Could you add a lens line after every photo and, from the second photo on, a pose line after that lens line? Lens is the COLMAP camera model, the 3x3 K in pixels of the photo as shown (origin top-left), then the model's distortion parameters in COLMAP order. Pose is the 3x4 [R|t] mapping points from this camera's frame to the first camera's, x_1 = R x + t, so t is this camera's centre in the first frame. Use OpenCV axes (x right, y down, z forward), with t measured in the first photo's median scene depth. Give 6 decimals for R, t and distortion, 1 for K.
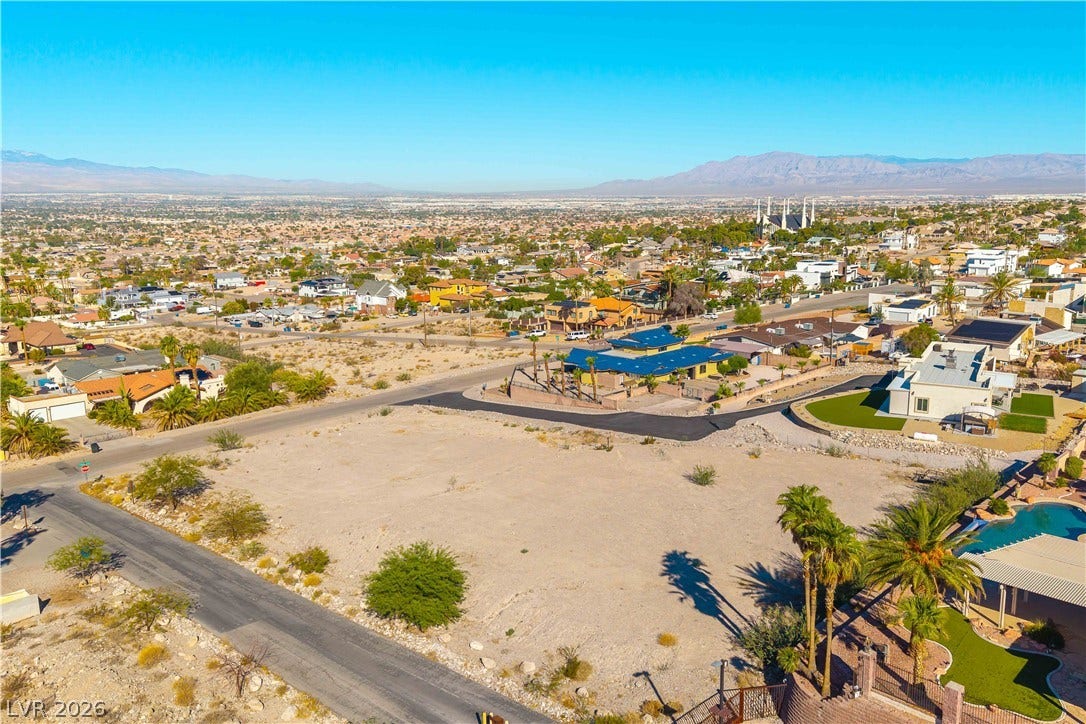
lens RADIAL K [[898.1, 0, 584.9], [0, 898.1, 360.1], [0, 0, 1]] dist [0.021710, -0.002812]
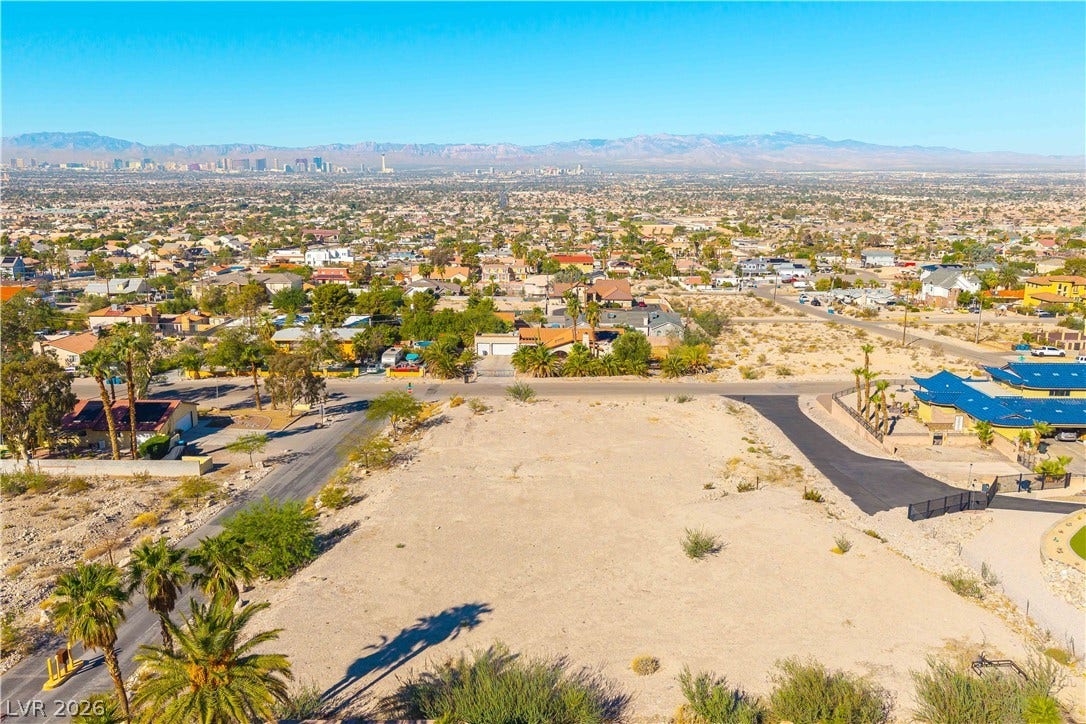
lens RADIAL K [[898.1, 0, 584.9], [0, 898.1, 360.1], [0, 0, 1]] dist [0.021710, -0.002812]
pose [[0.633655, 0.159529, -0.756988, 0.192817], [-0.142053, 0.985863, 0.088853, -0.024062], [0.760461, 0.051230, 0.647359, 0.136742]]
